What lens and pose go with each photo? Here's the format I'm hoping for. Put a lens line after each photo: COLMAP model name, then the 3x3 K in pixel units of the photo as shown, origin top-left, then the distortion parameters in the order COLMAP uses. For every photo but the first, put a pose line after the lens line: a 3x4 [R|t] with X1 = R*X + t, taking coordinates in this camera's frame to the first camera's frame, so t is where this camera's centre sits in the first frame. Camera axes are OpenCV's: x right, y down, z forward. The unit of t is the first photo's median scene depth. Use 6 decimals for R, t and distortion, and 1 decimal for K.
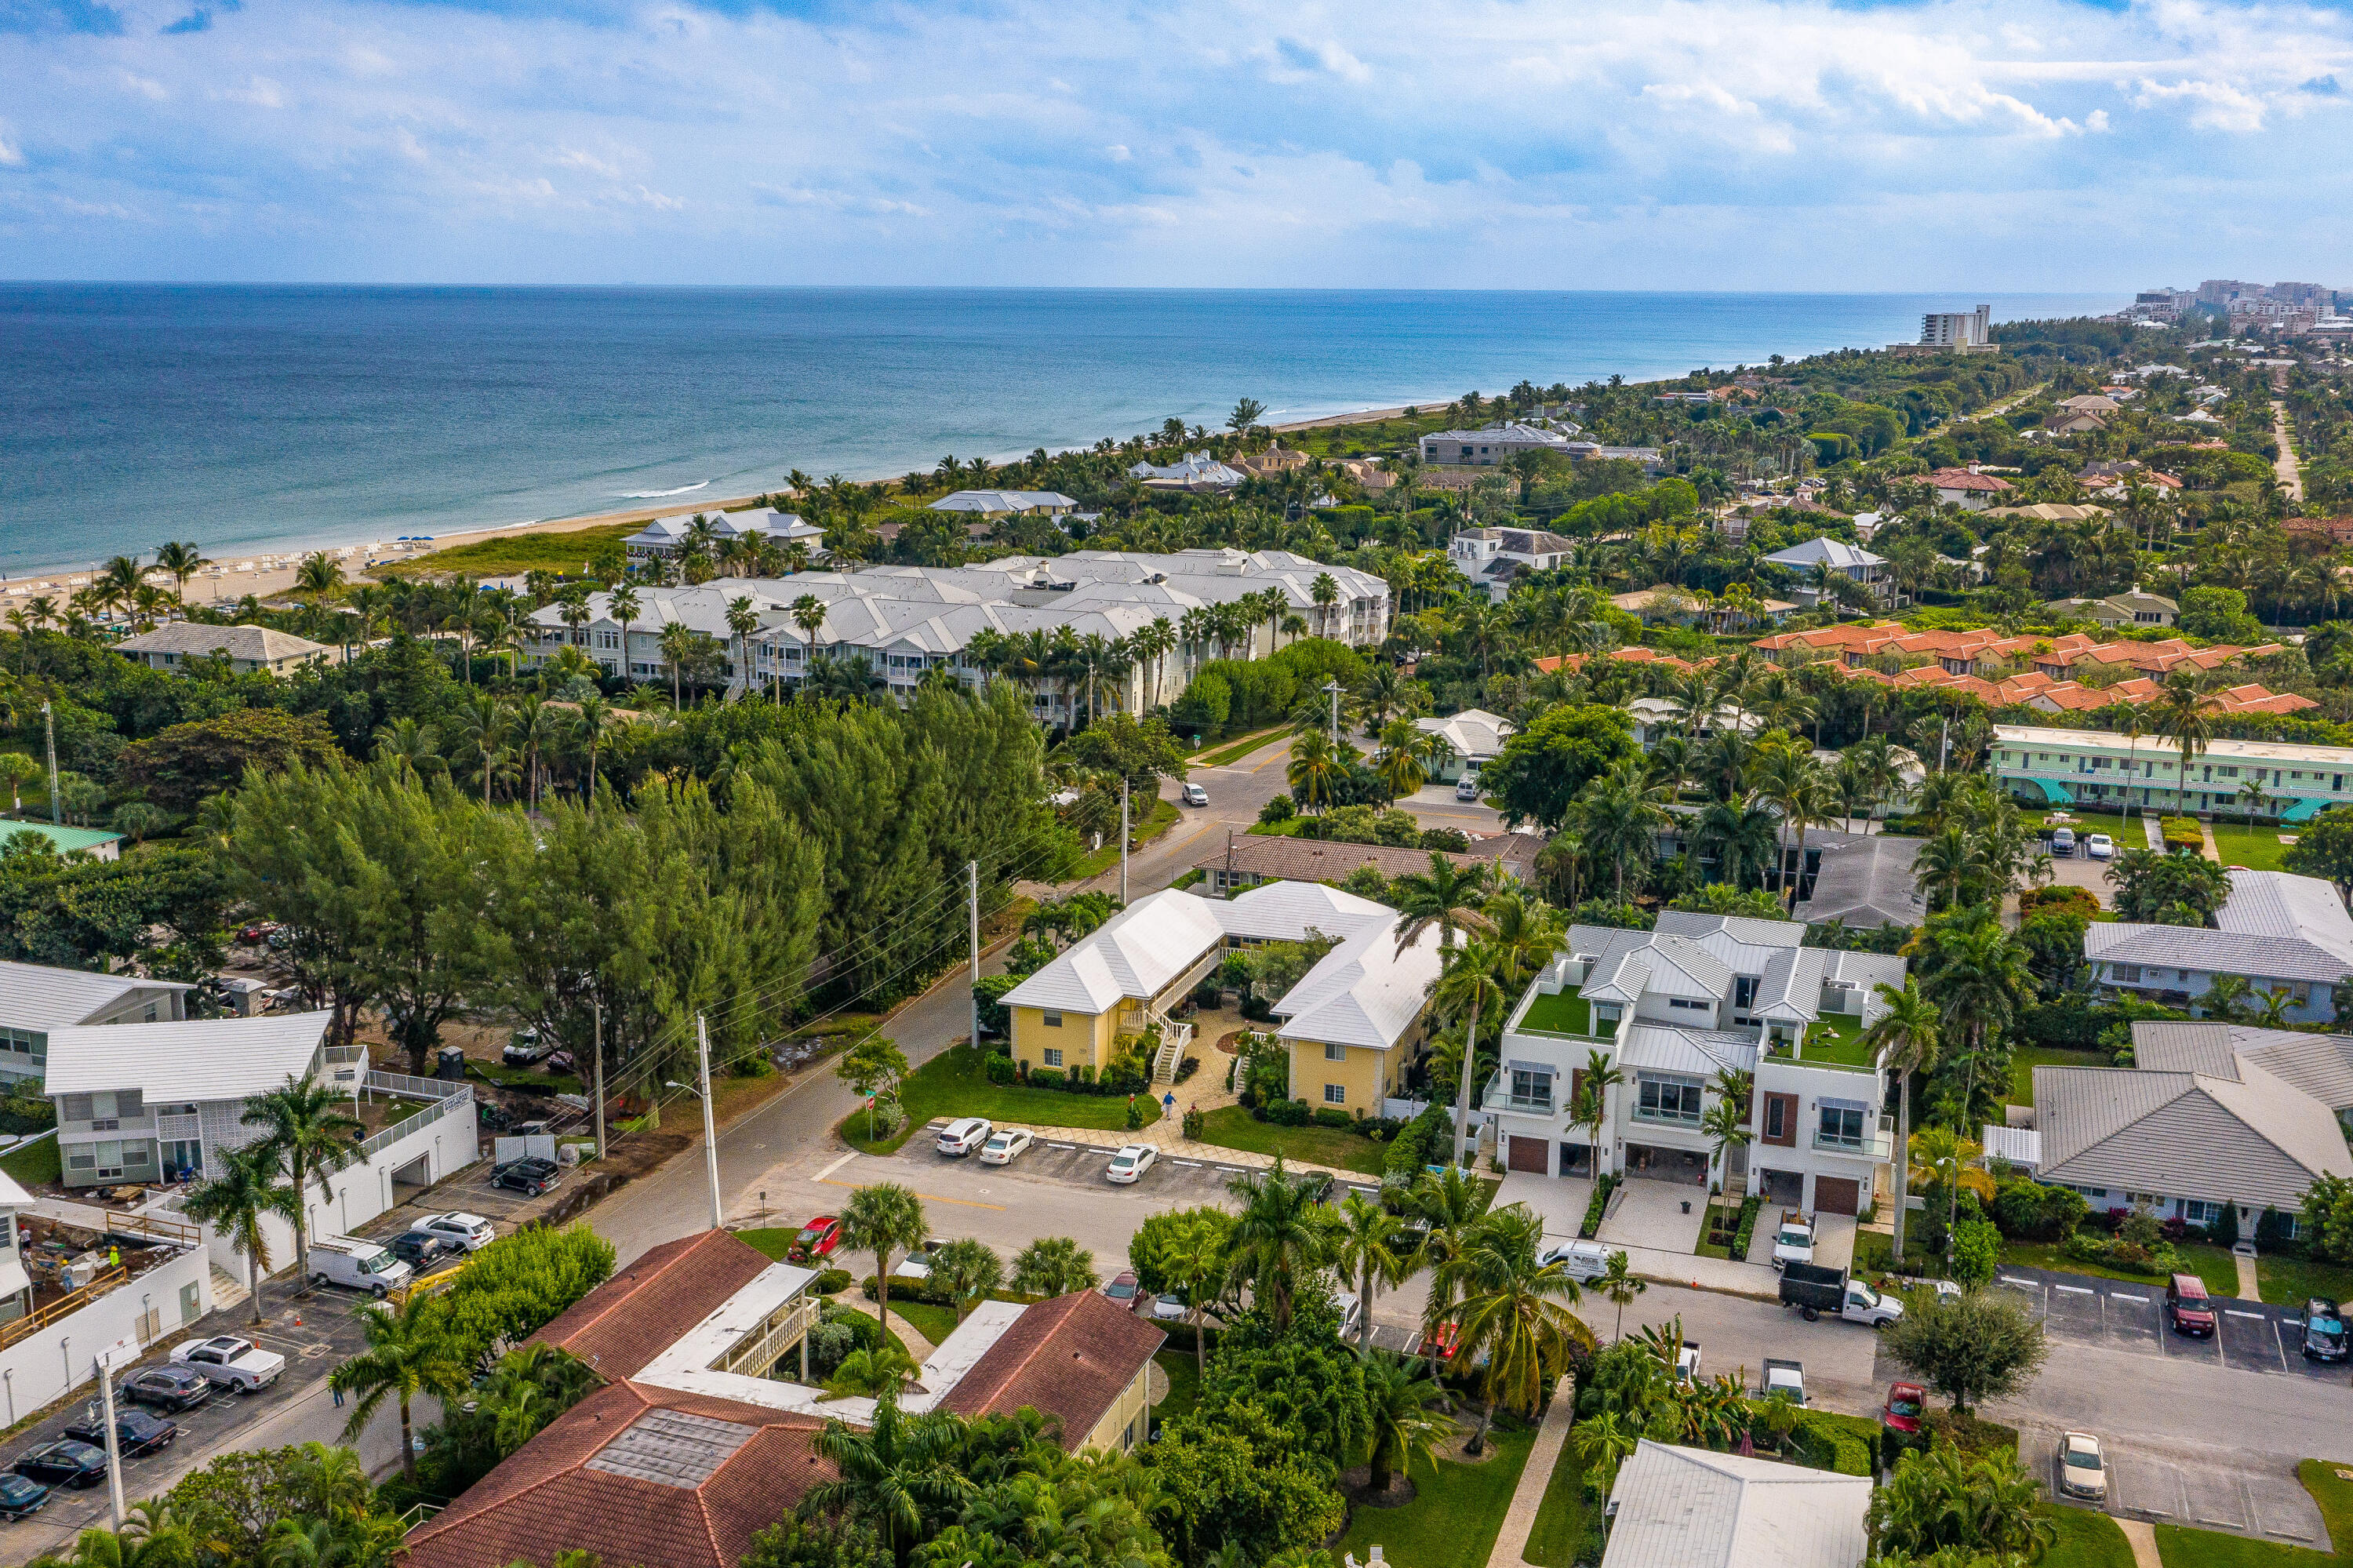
lens RADIAL K [[2237.6, 0, 1176.5], [0, 2237.6, 784.0], [0, 0, 1]] dist [-0.001554, 0.021565]
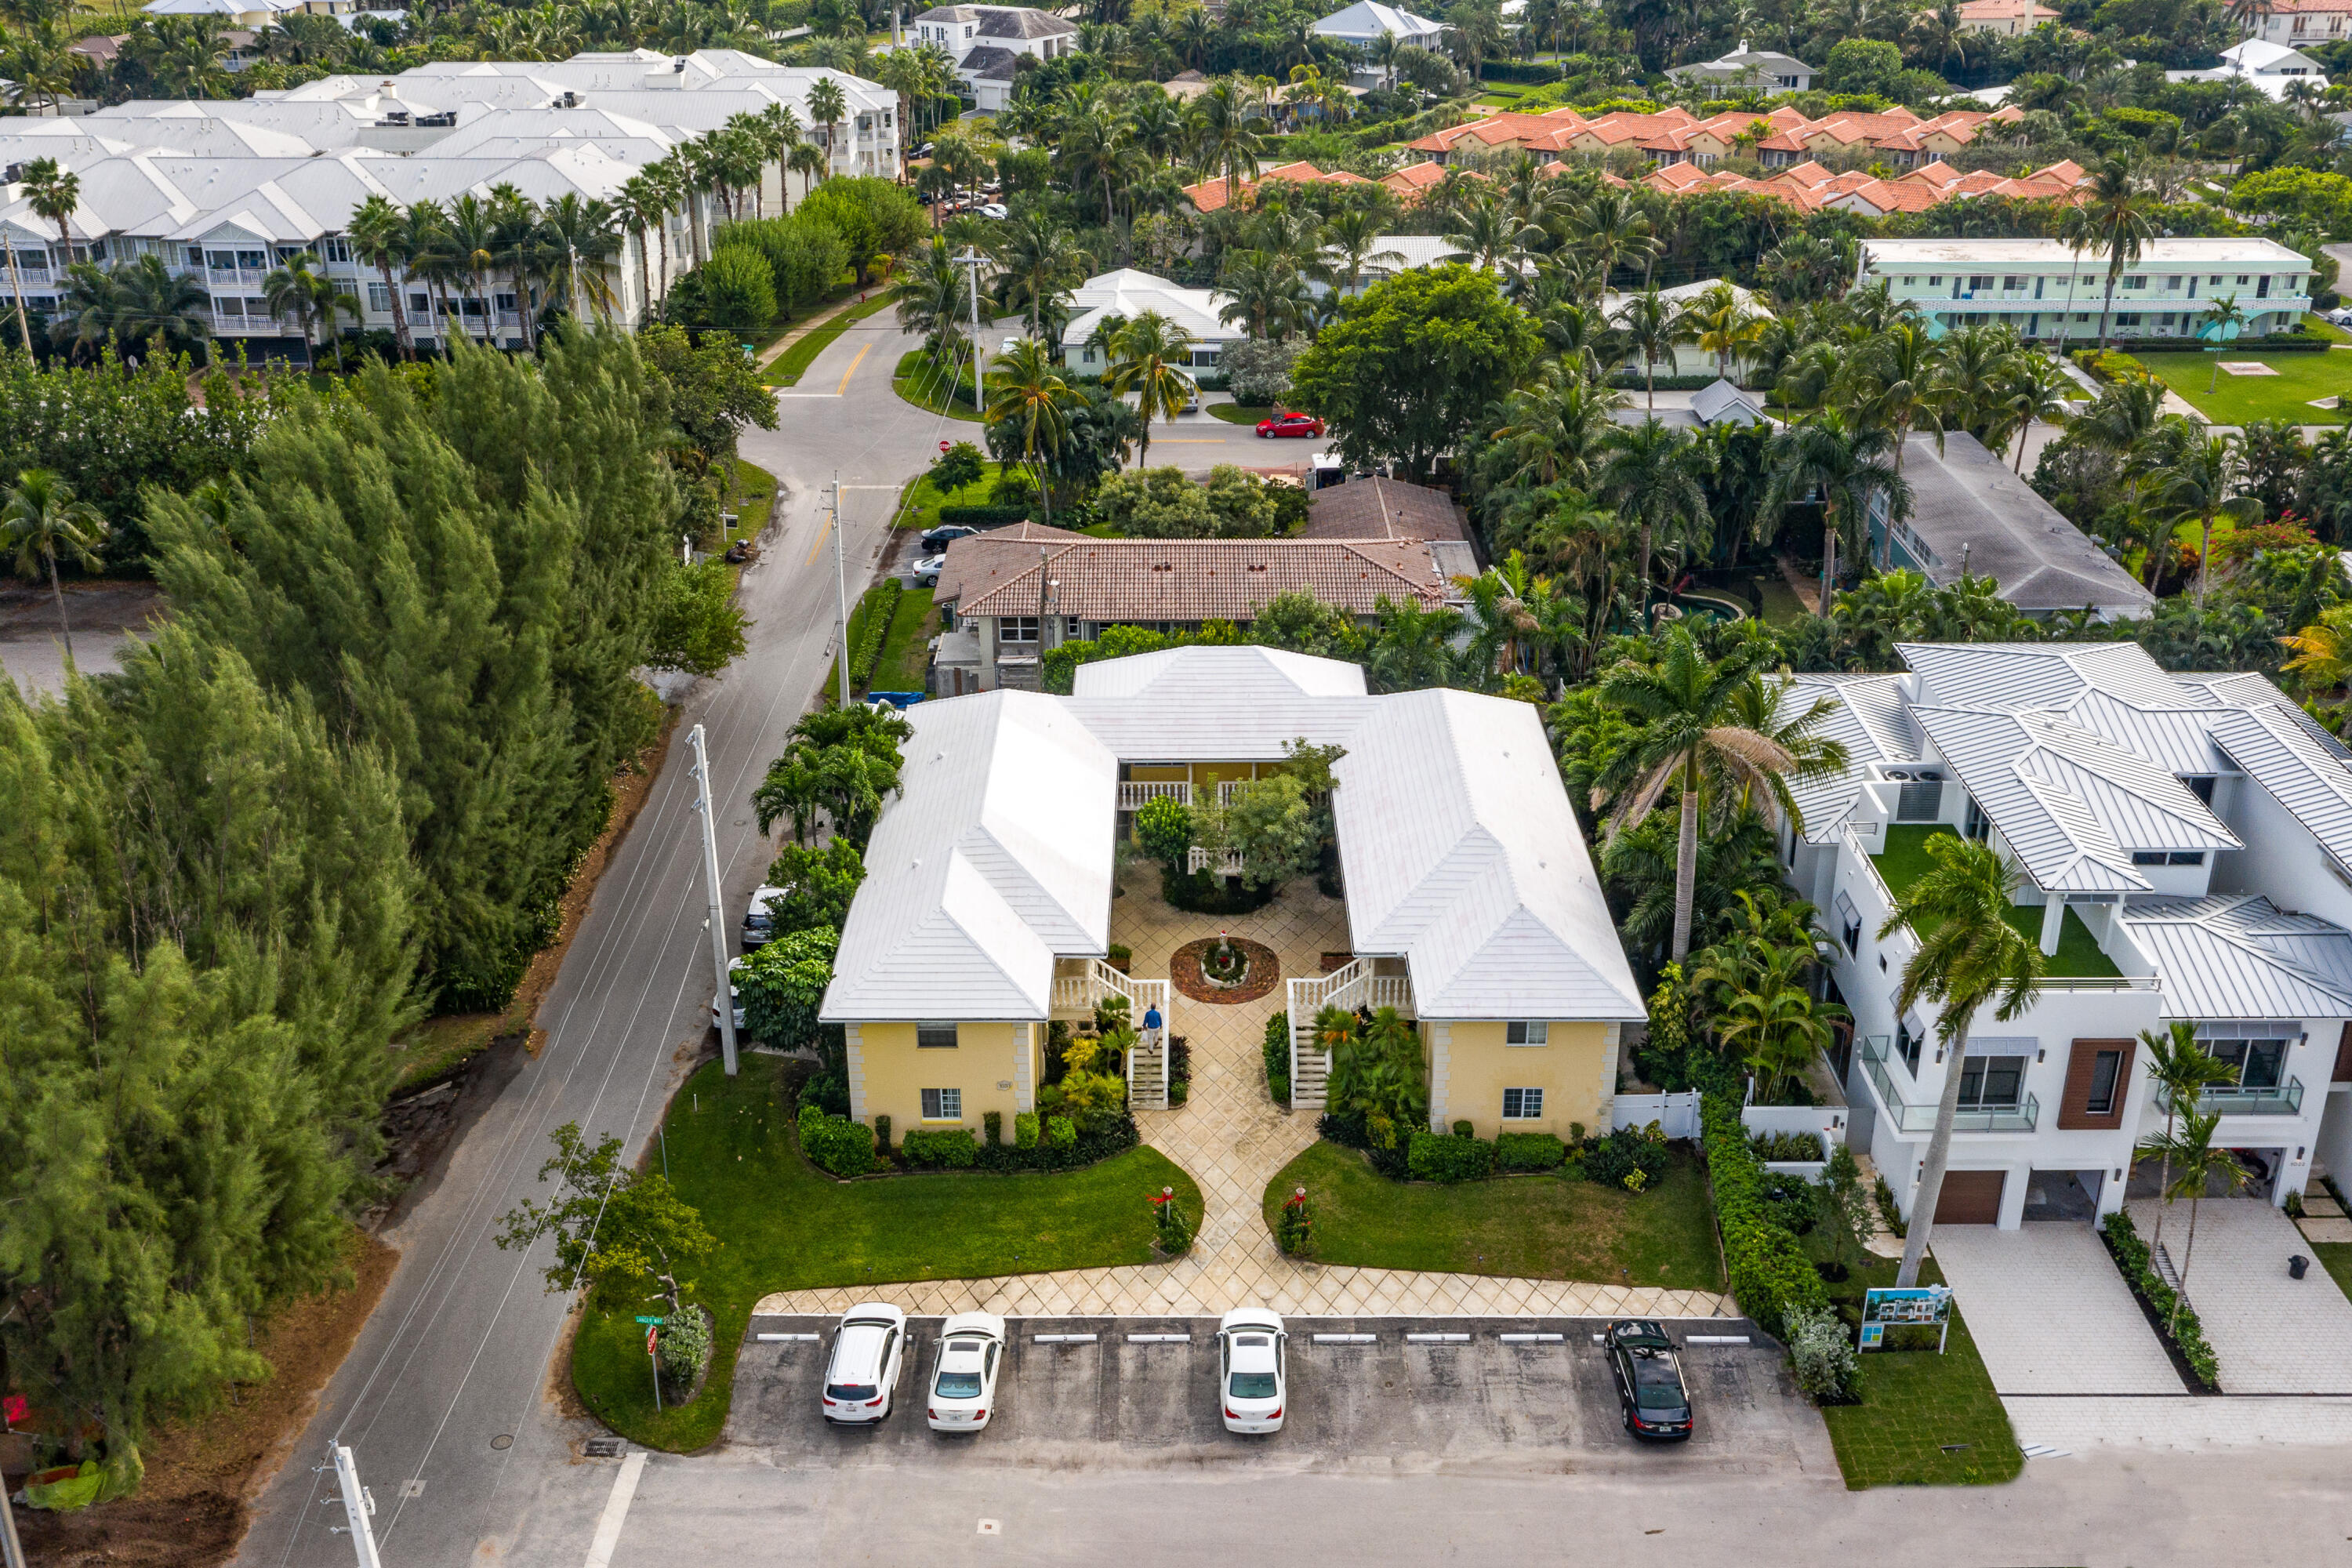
lens RADIAL K [[2236.6, 0, 1176.0], [0, 2236.6, 784.0], [0, 0, 1]] dist [-0.001554, 0.021565]
pose [[0.941313, -0.148332, 0.303196, -0.087269], [0.080135, 0.970791, 0.226151, -0.033688], [-0.327885, -0.188582, 0.925704, 0.314804]]
